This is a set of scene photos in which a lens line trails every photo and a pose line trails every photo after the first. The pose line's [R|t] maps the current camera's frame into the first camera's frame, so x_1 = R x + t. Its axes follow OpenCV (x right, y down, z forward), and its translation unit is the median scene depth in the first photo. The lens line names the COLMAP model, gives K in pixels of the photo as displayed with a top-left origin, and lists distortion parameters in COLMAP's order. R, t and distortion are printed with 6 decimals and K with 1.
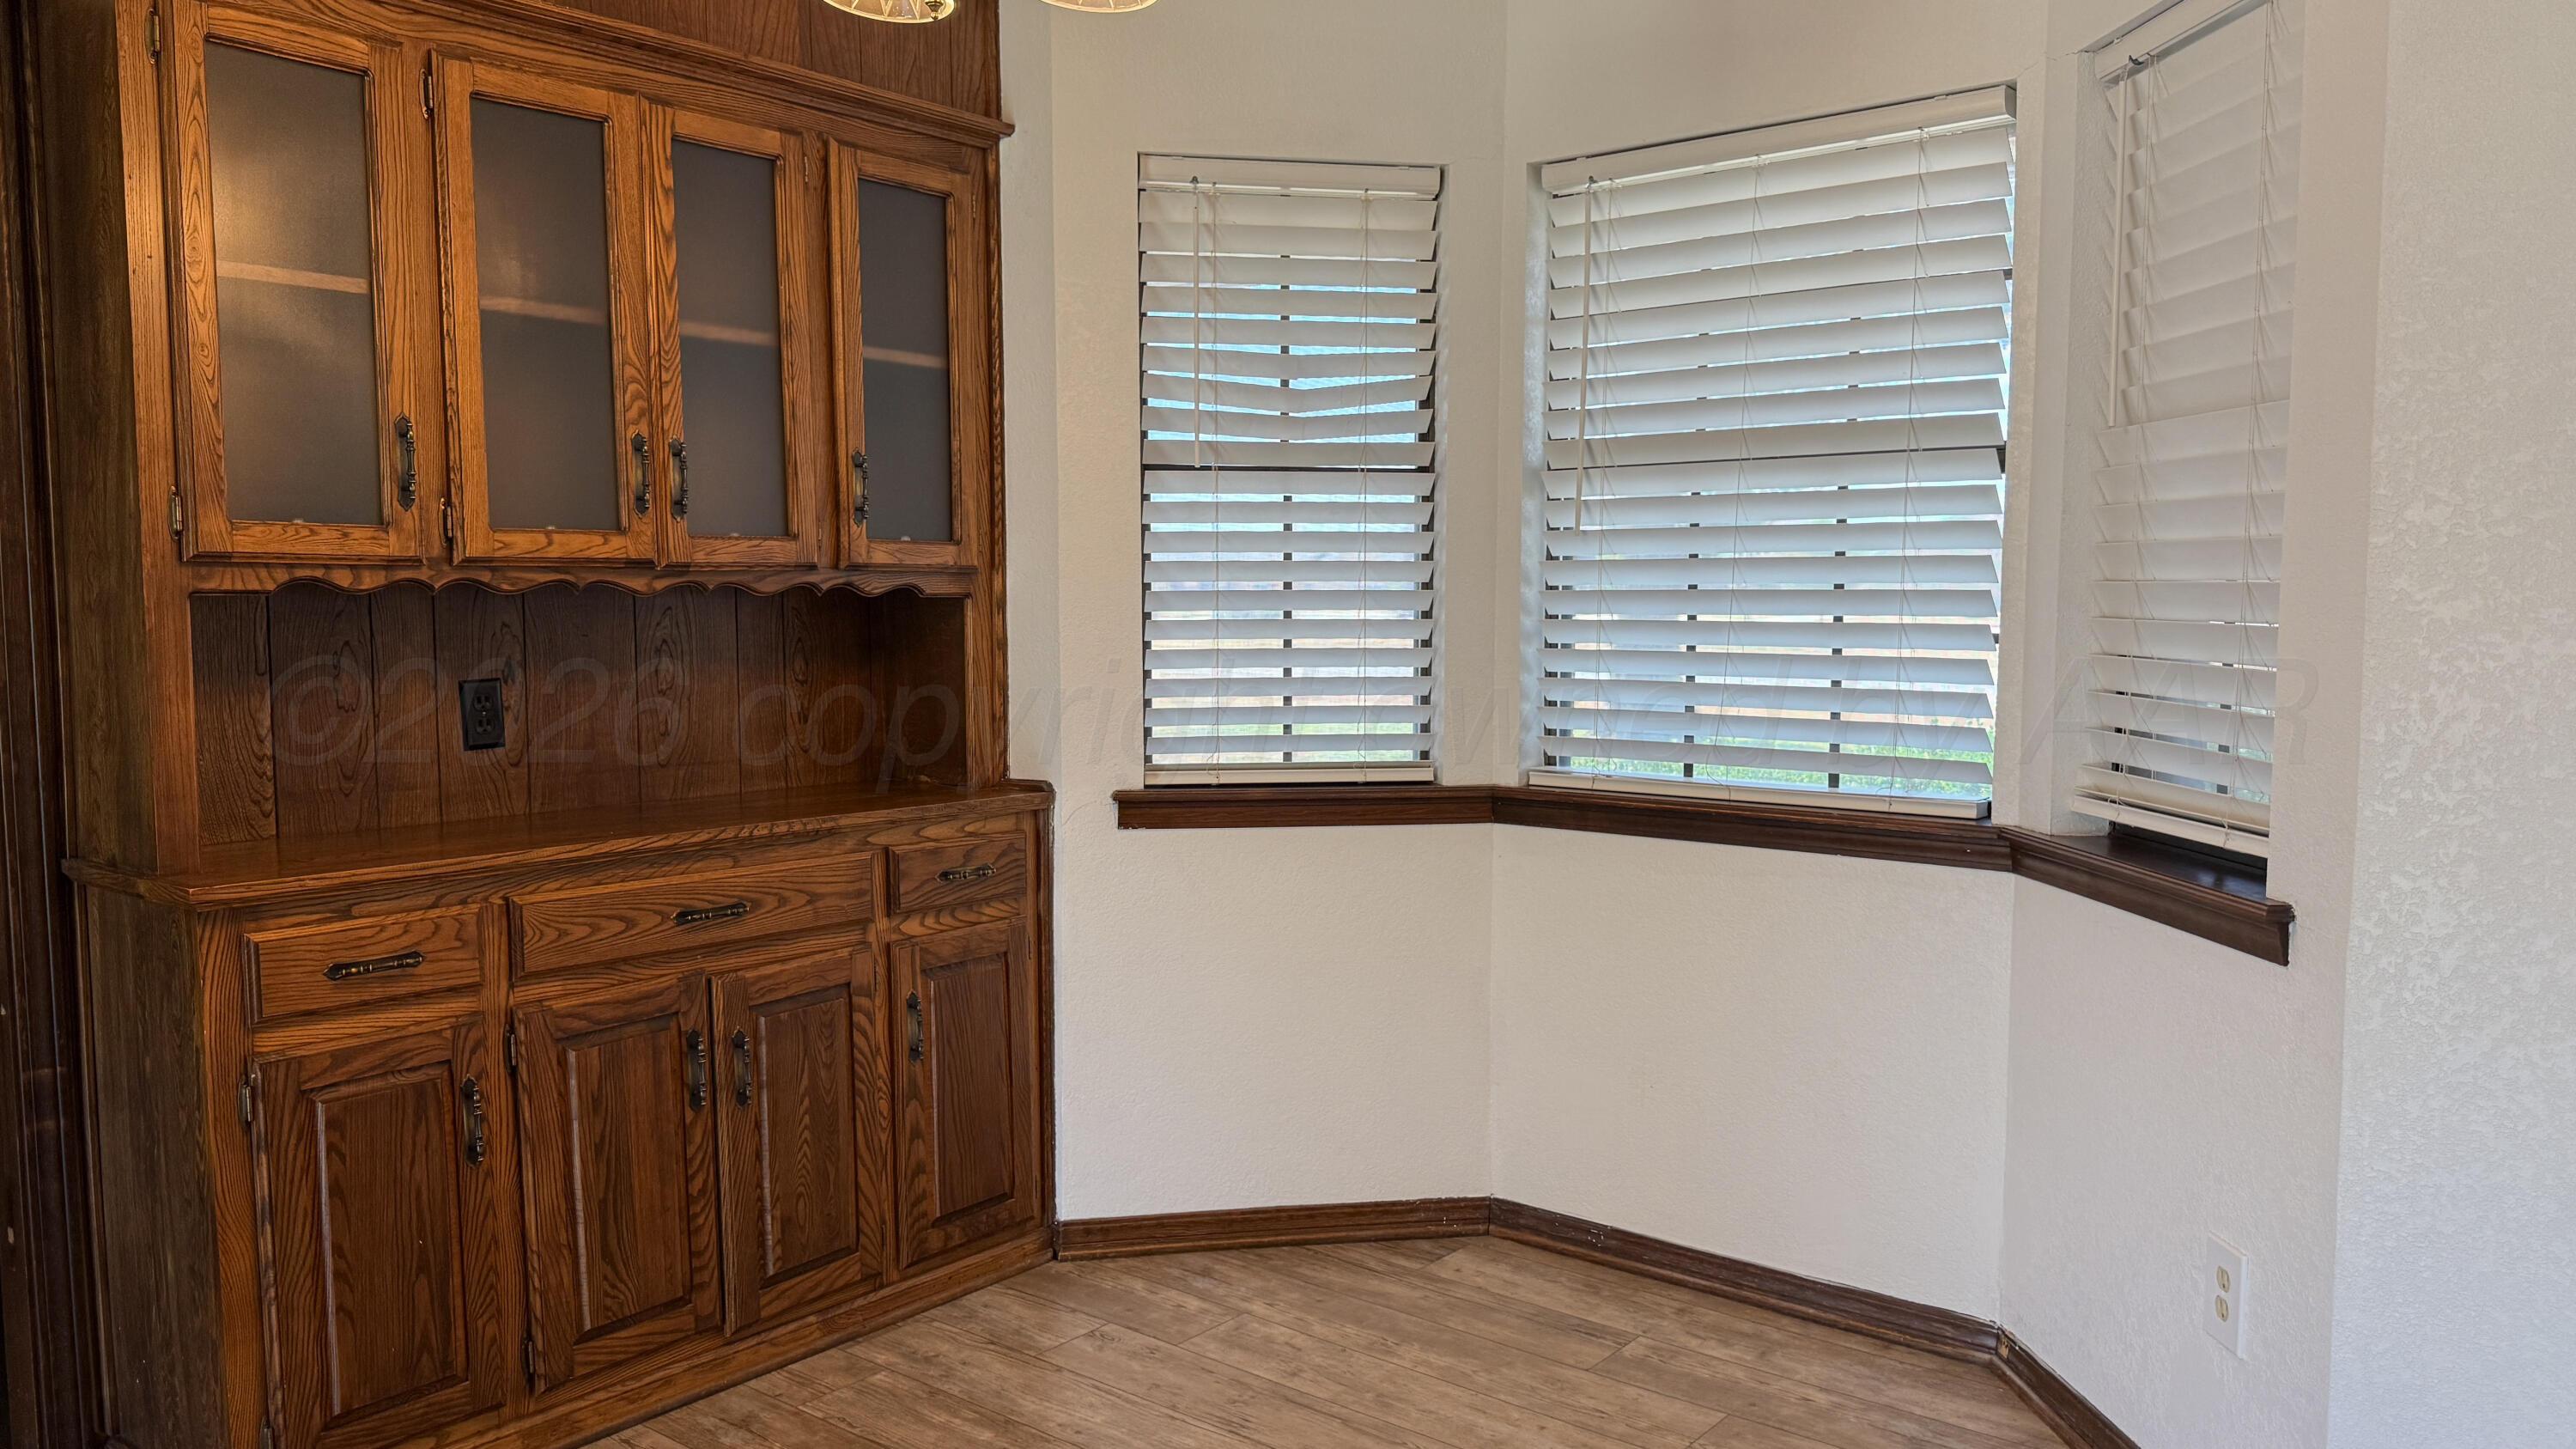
lens RADIAL K [[1806.6, 0, 1297.0], [0, 1806.6, 740.0], [0, 0, 1]] dist [0.128871, -0.192422]
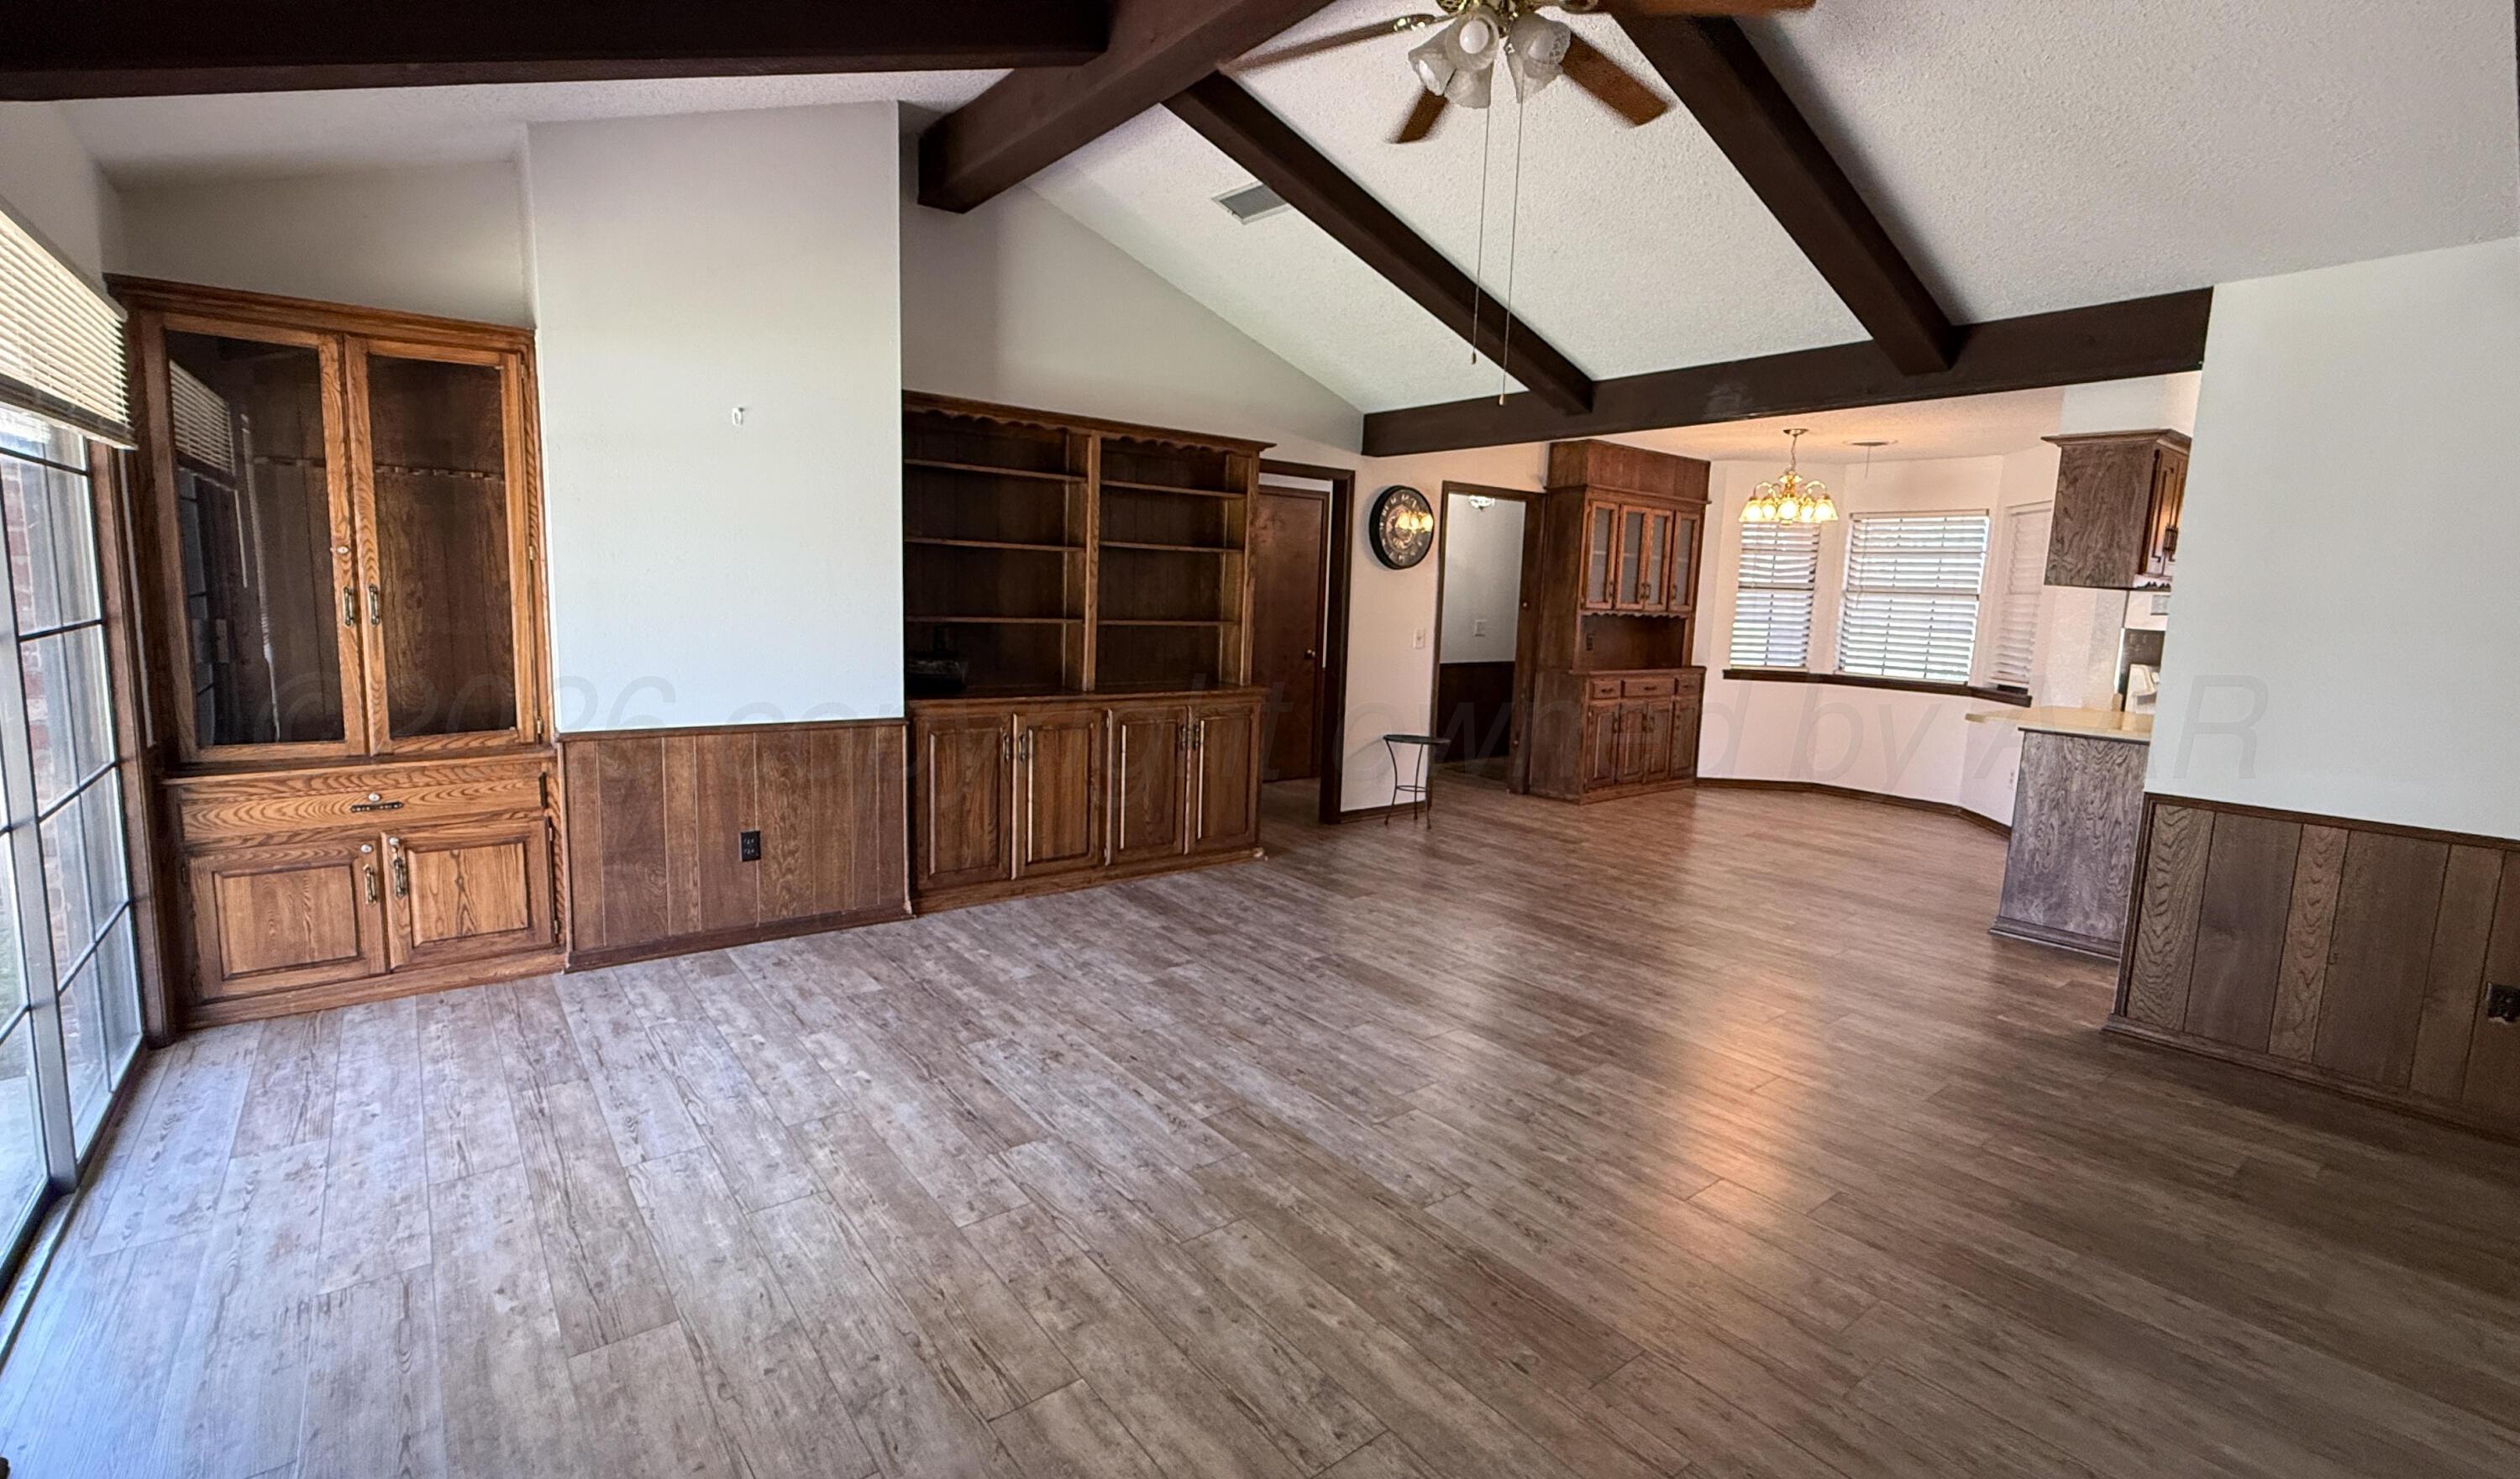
lens RADIAL K [[1122.0, 0, 1261.5], [0, 1122.0, 744.9], [0, 0, 1]] dist [-0.011907, -0.000177]
pose [[0.976633, 0.065970, -0.204539, -0.579476], [-0.054880, 0.996723, 0.059434, 0.103558], [0.207789, -0.046820, 0.977052, -1.622189]]
